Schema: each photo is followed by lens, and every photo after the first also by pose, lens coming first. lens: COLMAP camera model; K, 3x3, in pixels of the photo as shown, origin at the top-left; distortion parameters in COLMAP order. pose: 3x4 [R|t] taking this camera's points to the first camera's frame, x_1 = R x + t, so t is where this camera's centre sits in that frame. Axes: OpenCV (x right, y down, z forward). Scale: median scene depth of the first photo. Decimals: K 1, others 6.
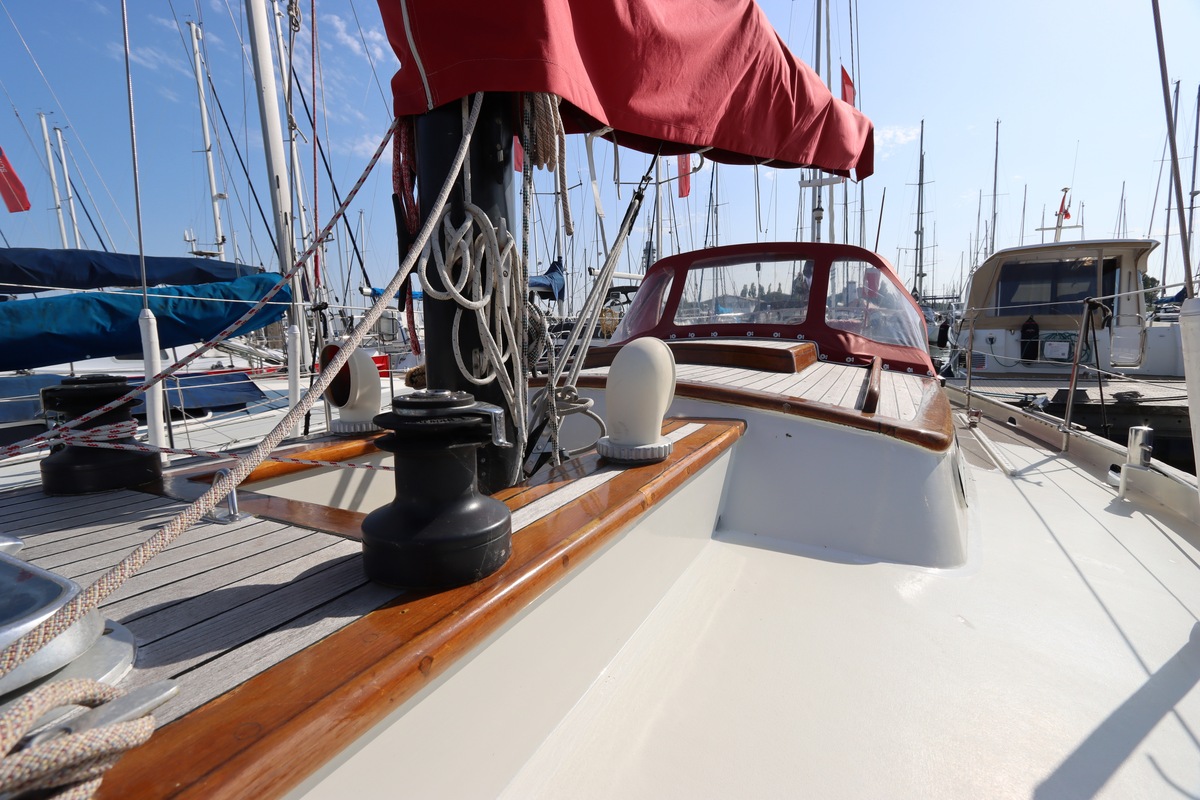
lens RADIAL K [[581.5, 0, 600.0], [0, 581.5, 400.0], [0, 0, 1]] dist [-0.015819, 0.000350]
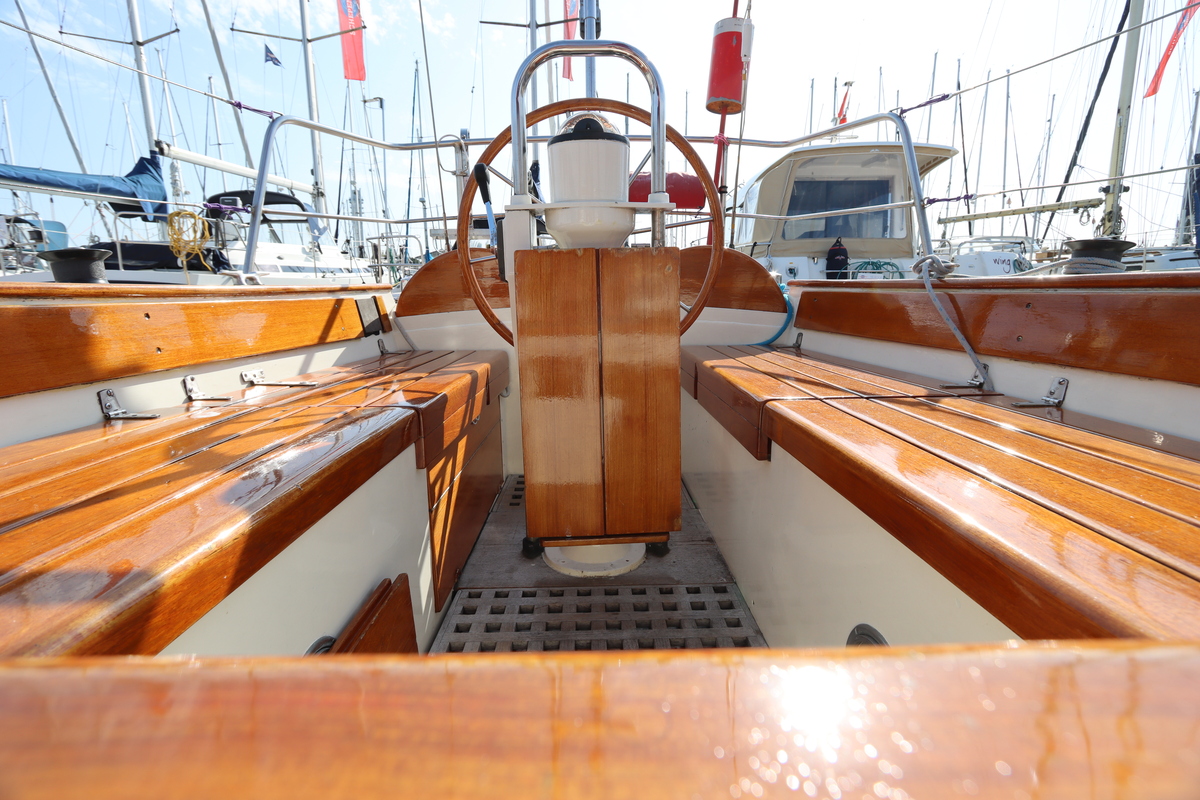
lens RADIAL K [[576.2, 0, 601.1], [0, 576.2, 390.4], [0, 0, 1]] dist [-0.018937, 0.001171]
pose [[0.891010, -0.075775, 0.447616, 0.045068], [0.050834, 0.996424, 0.067492, -0.005548], [-0.451129, -0.037382, 0.891675, 0.159906]]
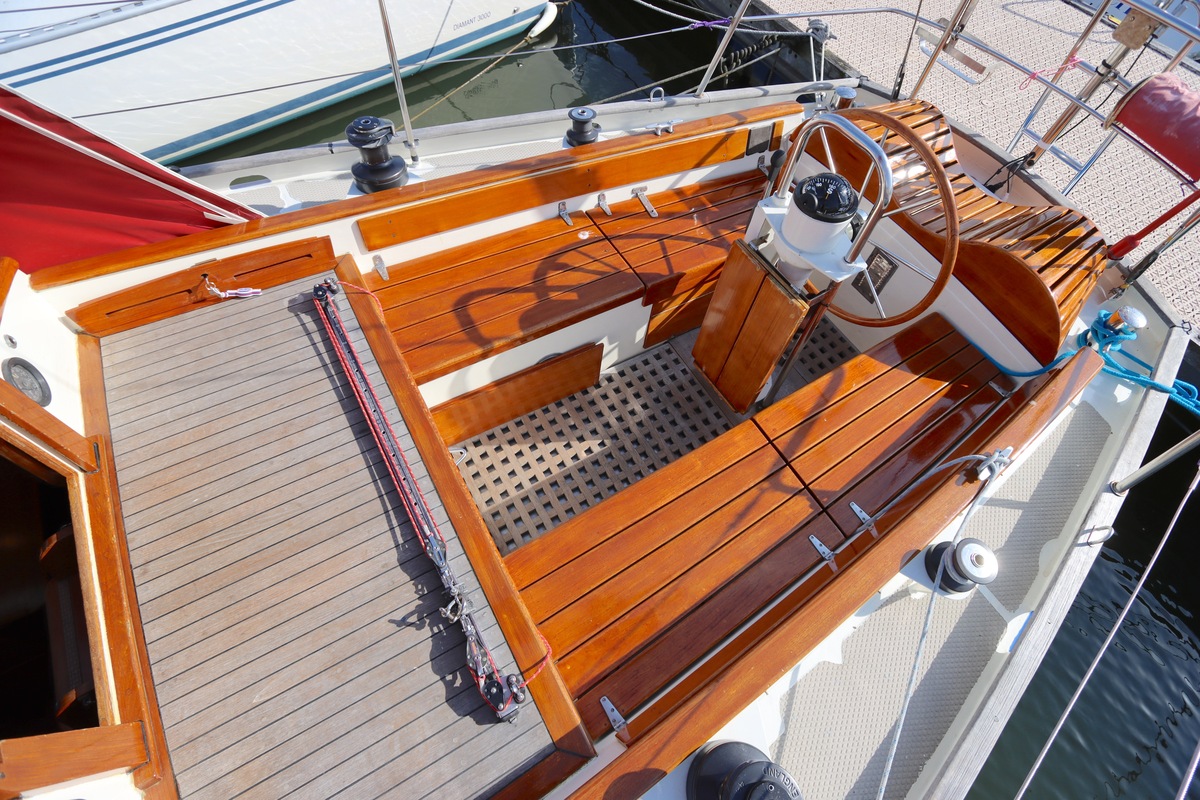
lens RADIAL K [[558.4, 0, 600.0], [0, 558.4, 400.0], [0, 0, 1]] dist [-0.003206, 0.000150]
pose [[0.833143, 0.501127, -0.233976, 0.069747], [-0.143898, 0.604907, 0.783187, -0.047684], [0.534009, -0.618838, 0.576085, 0.144403]]
